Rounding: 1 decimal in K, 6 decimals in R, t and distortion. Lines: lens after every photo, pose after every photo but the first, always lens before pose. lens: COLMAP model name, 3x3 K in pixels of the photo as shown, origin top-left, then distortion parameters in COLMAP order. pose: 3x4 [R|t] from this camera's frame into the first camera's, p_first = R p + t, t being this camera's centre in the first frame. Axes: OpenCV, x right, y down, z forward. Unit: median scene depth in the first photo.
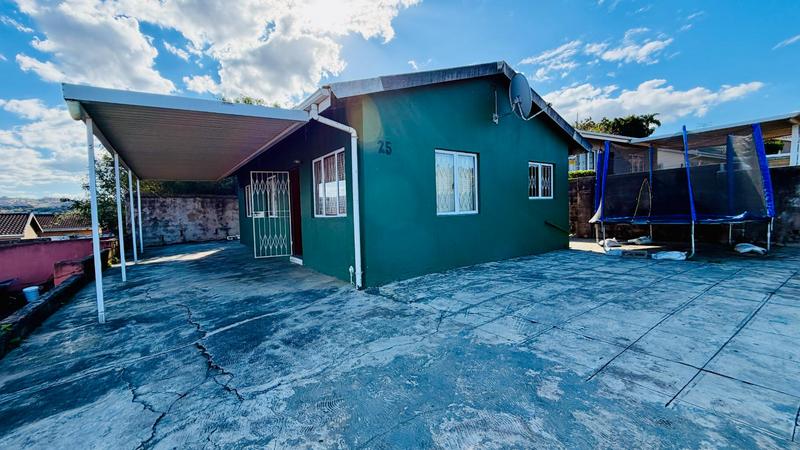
lens RADIAL K [[318.1, 0, 399.6], [0, 318.1, 223.3], [0, 0, 1]] dist [-0.002347, 0.000692]
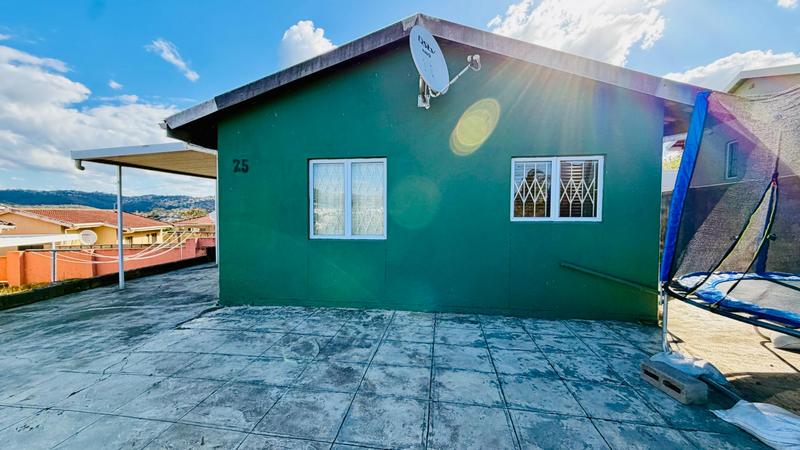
lens RADIAL K [[318.1, 0, 400.2], [0, 318.1, 223.9], [0, 0, 1]] dist [-0.002347, 0.000692]
pose [[0.721612, 0.054634, -0.690138, 0.660227], [-0.054159, 0.998281, 0.022399, -0.072894], [0.690176, 0.021214, 0.723331, 0.425563]]
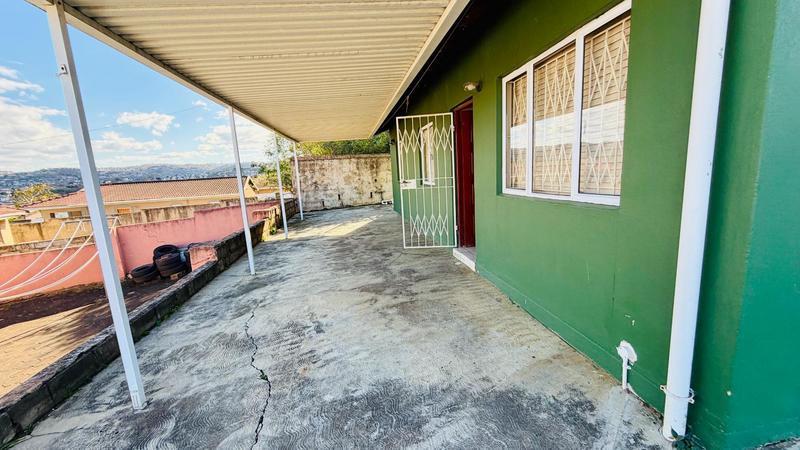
lens RADIAL K [[318.1, 0, 399.3], [0, 318.1, 223.3], [0, 0, 1]] dist [-0.002347, 0.000692]
pose [[0.890981, 0.050791, -0.451190, -0.160320], [0.014624, 0.989998, 0.140323, -0.040190], [0.453804, -0.131623, 0.881327, 0.404469]]
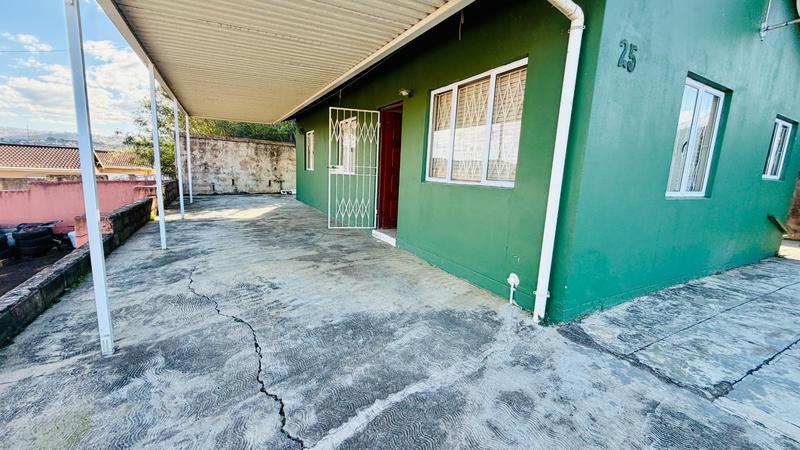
lens RADIAL K [[318.1, 0, 398.5], [0, 318.1, 223.4], [0, 0, 1]] dist [-0.002347, 0.000692]
pose [[0.989627, 0.094626, -0.108095, -0.215471], [-0.080723, 0.988682, 0.126457, -0.009027], [0.118838, -0.116419, 0.986065, 0.291277]]
